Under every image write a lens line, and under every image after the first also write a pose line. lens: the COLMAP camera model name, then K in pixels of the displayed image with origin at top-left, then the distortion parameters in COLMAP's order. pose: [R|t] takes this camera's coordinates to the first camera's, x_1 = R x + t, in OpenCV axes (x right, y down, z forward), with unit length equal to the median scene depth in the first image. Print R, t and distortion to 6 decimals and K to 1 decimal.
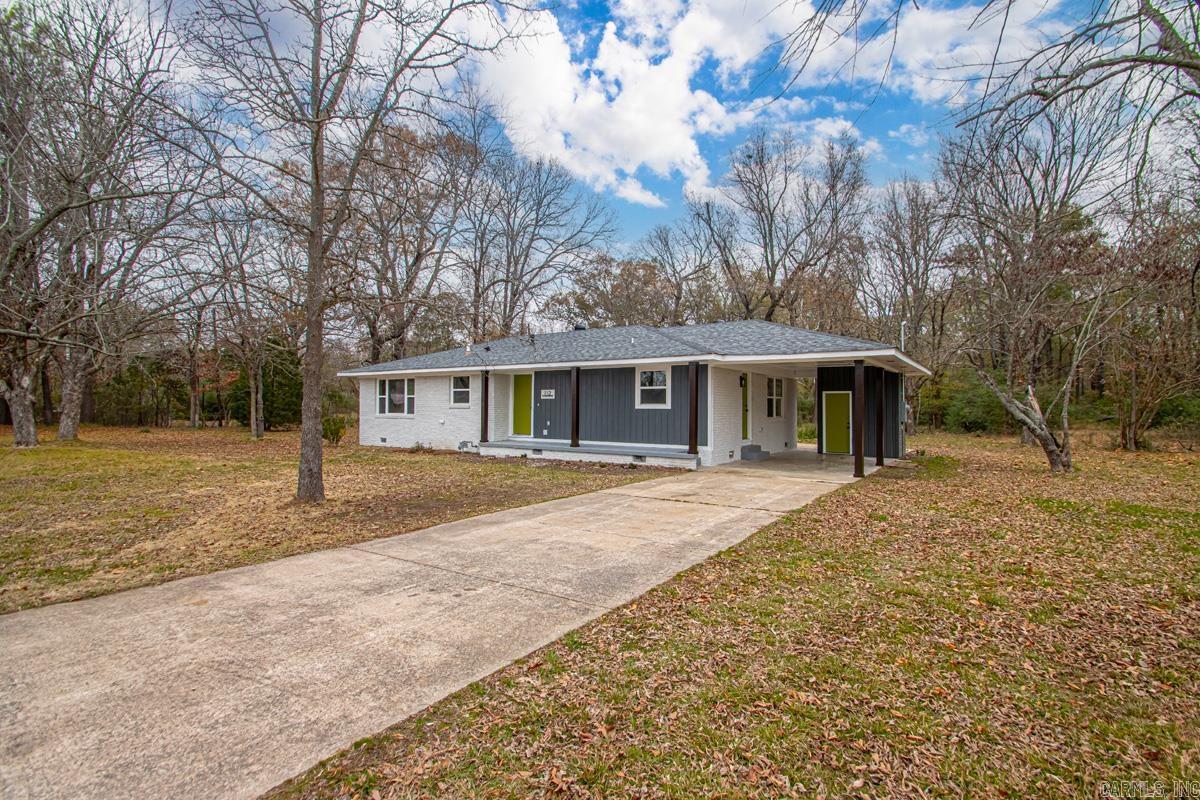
lens RADIAL K [[560.4, 0, 606.3], [0, 560.4, 395.7], [0, 0, 1]] dist [0.023075, -0.021437]
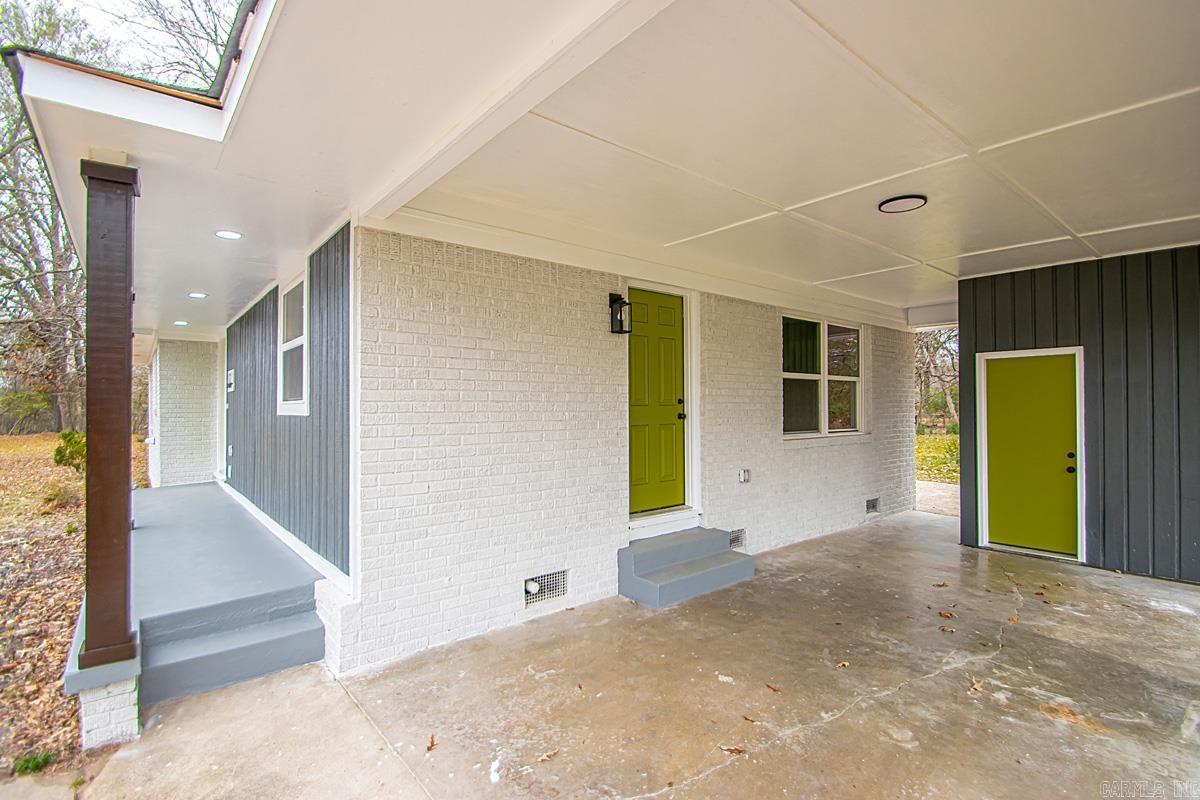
lens RADIAL K [[553.7, 0, 624.4], [0, 553.7, 401.7], [0, 0, 1]] dist [0.028751, -0.020305]
pose [[0.965381, -0.012210, -0.260559, 0.305440], [0.015073, 0.999846, 0.008993, 0.015928], [0.260409, -0.012609, 0.965416, 0.714372]]
